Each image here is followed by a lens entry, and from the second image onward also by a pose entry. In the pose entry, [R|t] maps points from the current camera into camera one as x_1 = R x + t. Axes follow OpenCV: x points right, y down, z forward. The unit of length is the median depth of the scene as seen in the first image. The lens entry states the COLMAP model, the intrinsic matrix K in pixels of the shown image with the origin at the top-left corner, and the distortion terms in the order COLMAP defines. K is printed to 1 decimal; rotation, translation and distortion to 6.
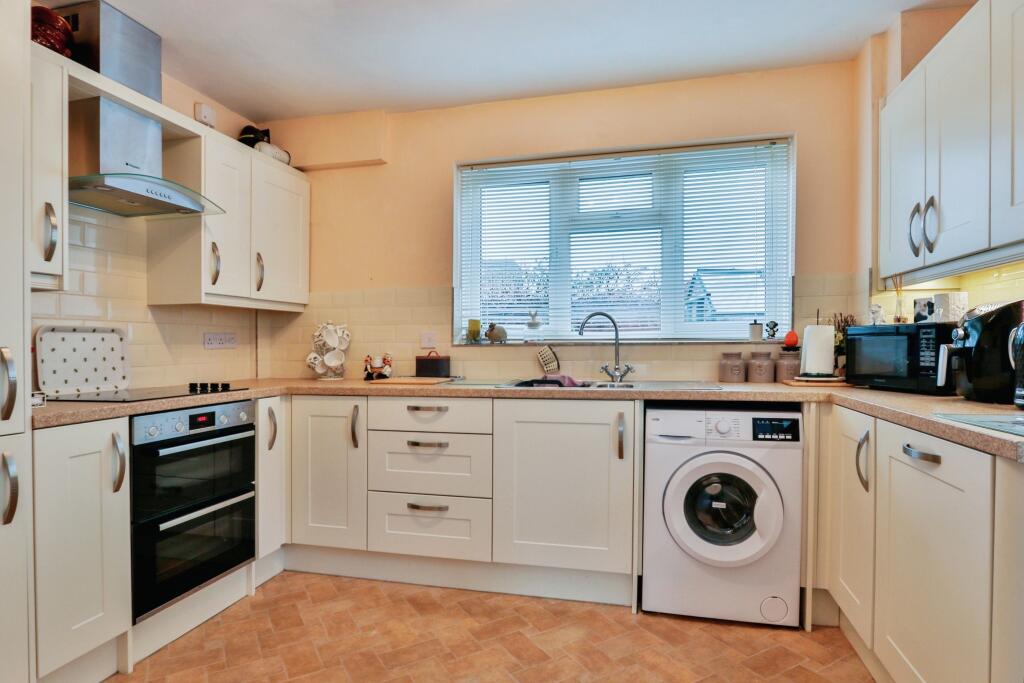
lens RADIAL K [[562.4, 0, 516.9], [0, 562.4, 343.4], [0, 0, 1]] dist [-0.014212, 0.000387]
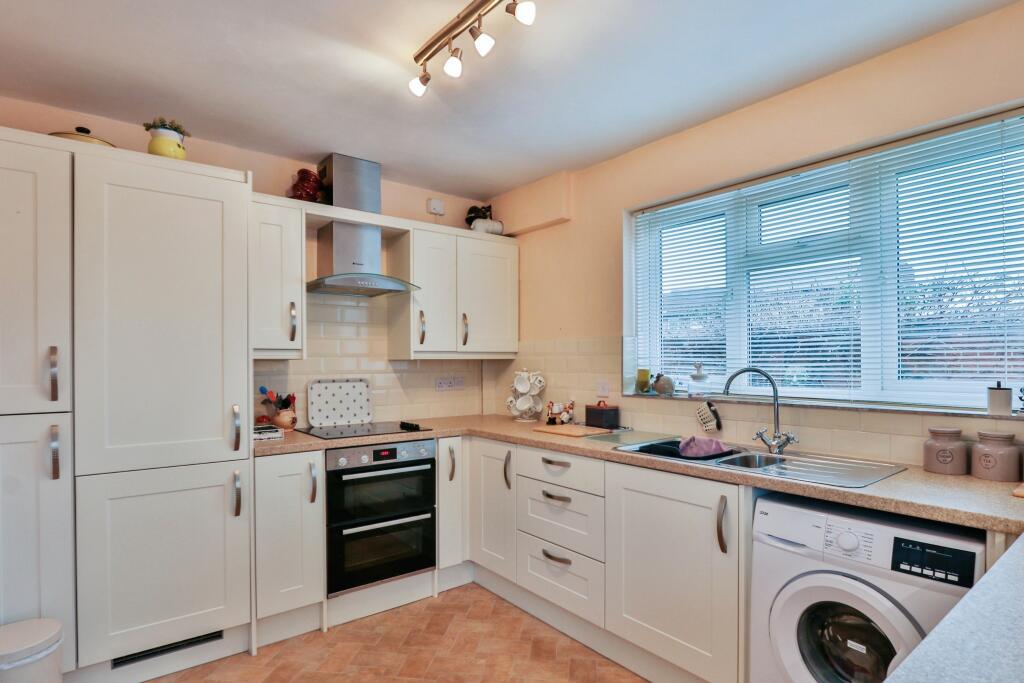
lens RADIAL K [[544.9, 0, 512.0], [0, 544.9, 353.2], [0, 0, 1]] dist [-0.012557, 0.000642]
pose [[0.789484, -0.004542, -0.613754, 0.387262], [-0.000549, 0.999967, -0.008106, -0.075651], [0.613771, 0.006736, 0.789455, 0.150453]]
